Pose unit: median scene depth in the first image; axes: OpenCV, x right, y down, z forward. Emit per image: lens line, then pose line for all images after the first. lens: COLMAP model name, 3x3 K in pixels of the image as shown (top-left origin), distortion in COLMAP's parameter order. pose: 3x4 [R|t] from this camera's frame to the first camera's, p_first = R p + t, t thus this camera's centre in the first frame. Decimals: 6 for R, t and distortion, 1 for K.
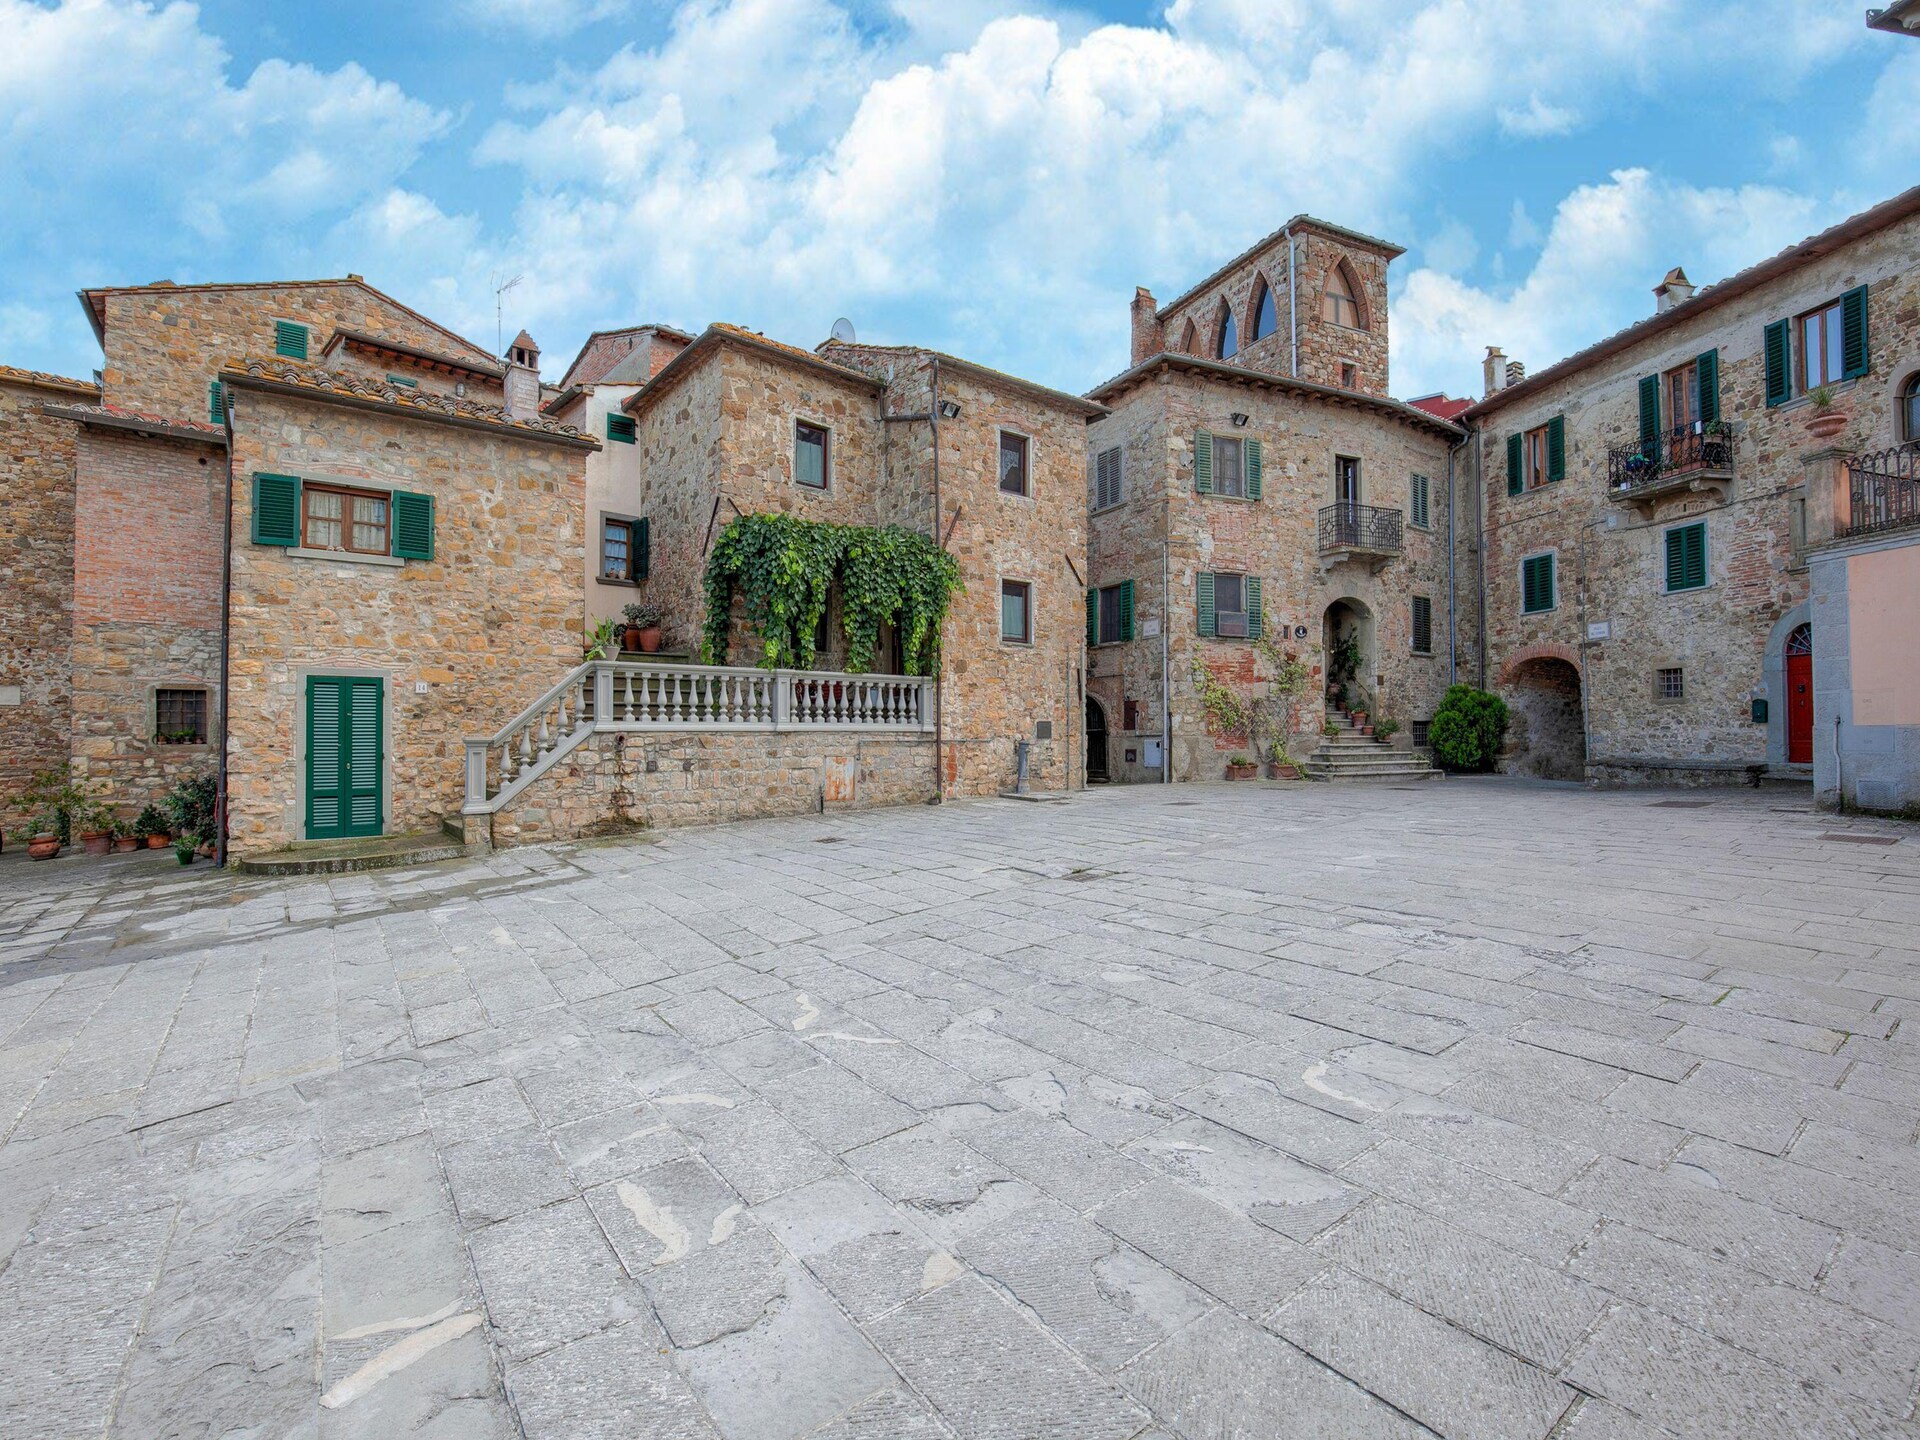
lens RADIAL K [[856.9, 0, 960.4], [0, 856.9, 719.2], [0, 0, 1]] dist [-0.001740, -0.000018]
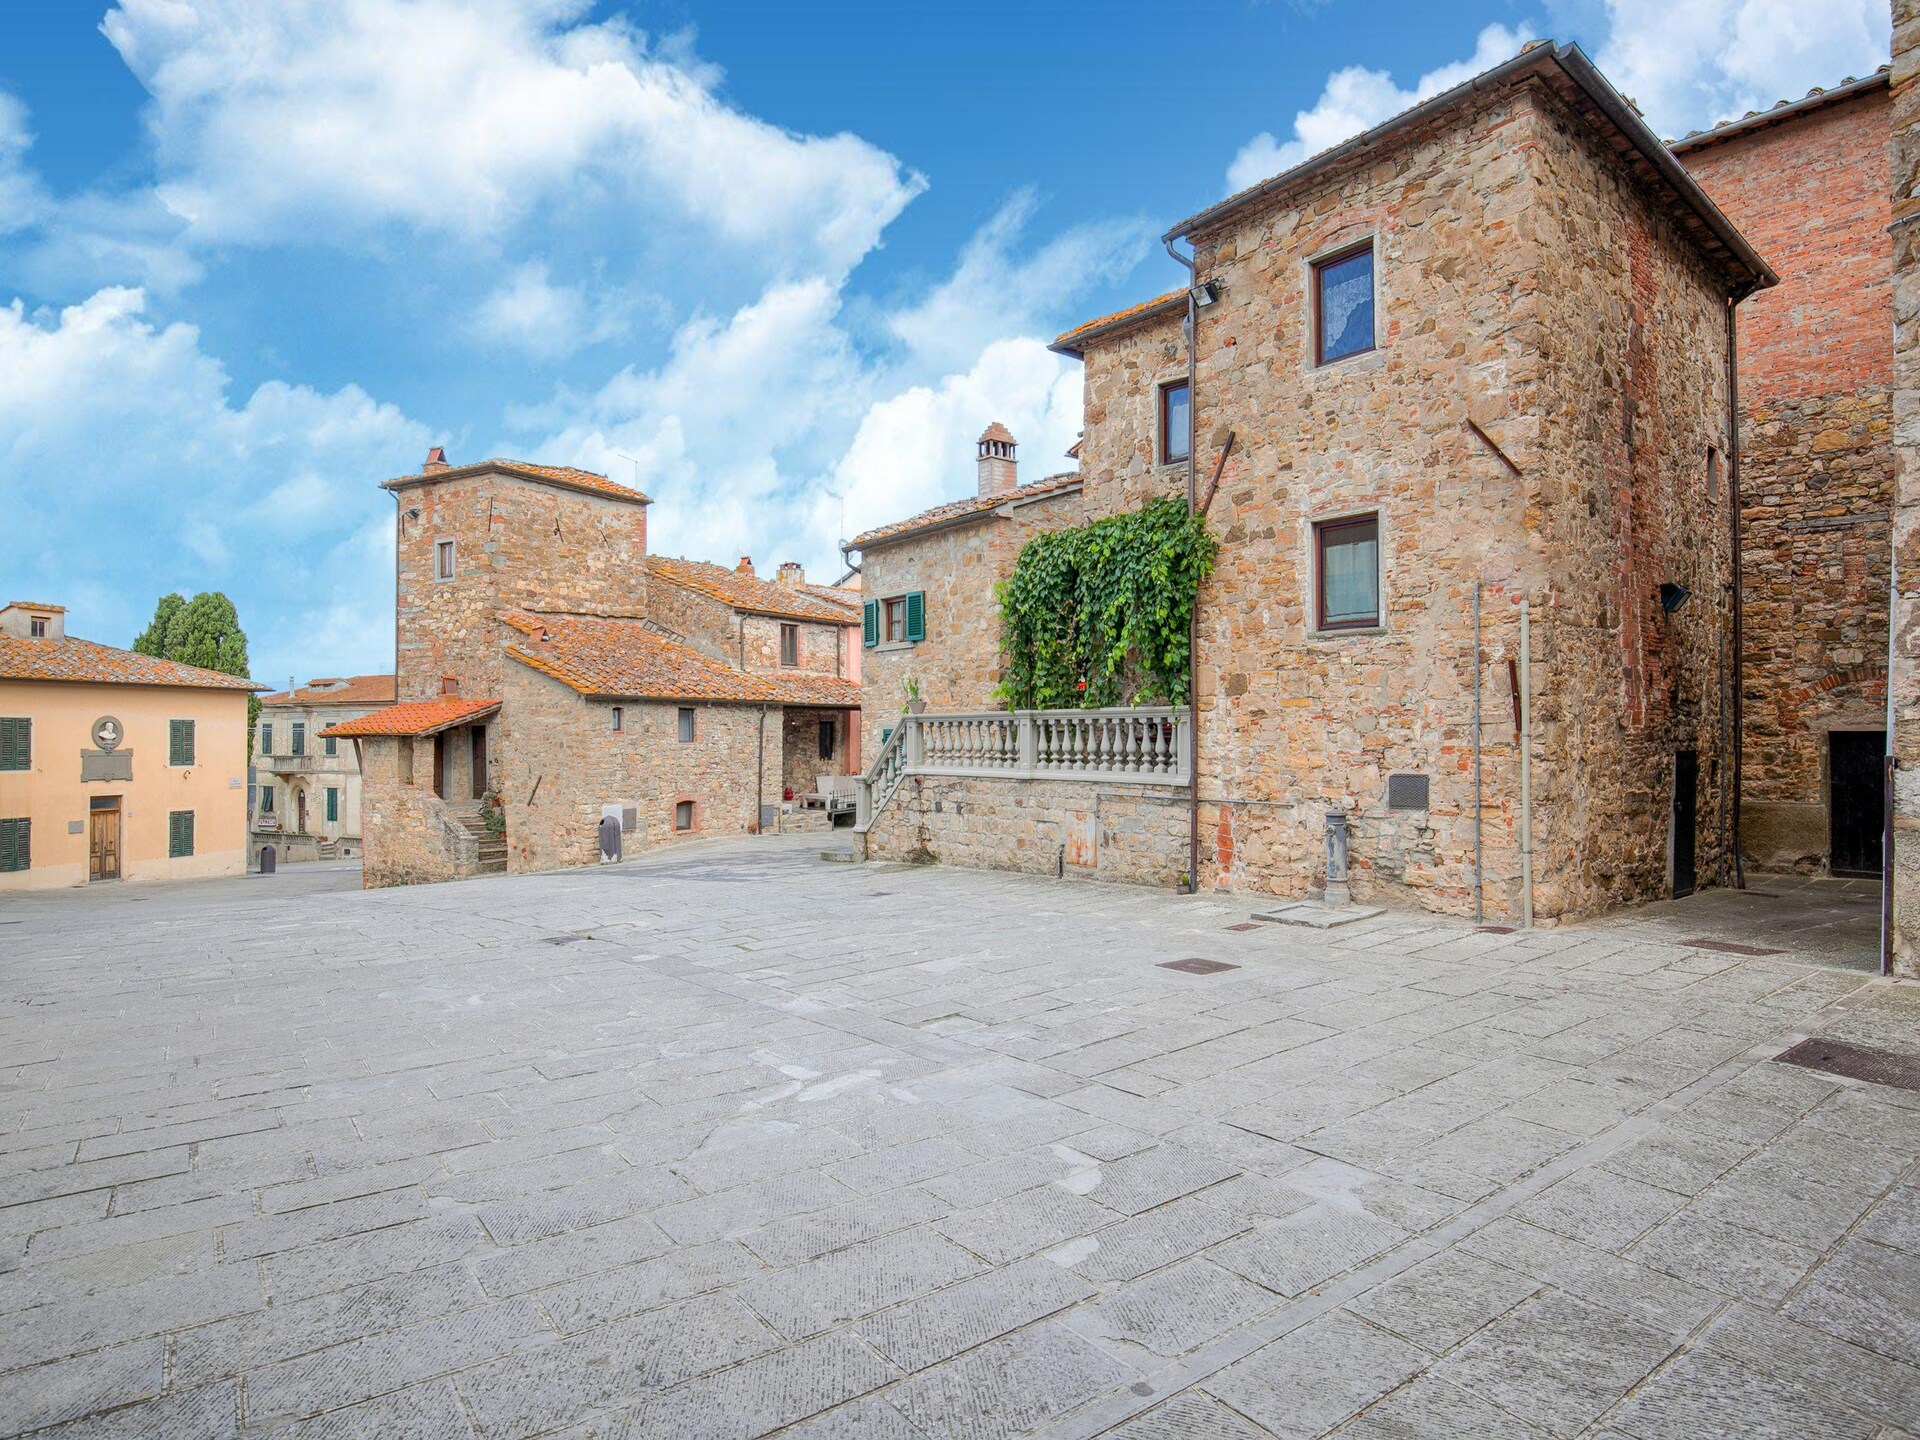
lens RADIAL K [[1047.6, 0, 960.5], [0, 1047.6, 731.4], [0, 0, 1]] dist [0.003149, 0.000418]
pose [[0.030486, -0.007016, -0.999511, 0.812078], [0.015555, 0.999858, -0.006544, -0.026558], [0.999414, -0.015347, 0.030591, 0.817492]]
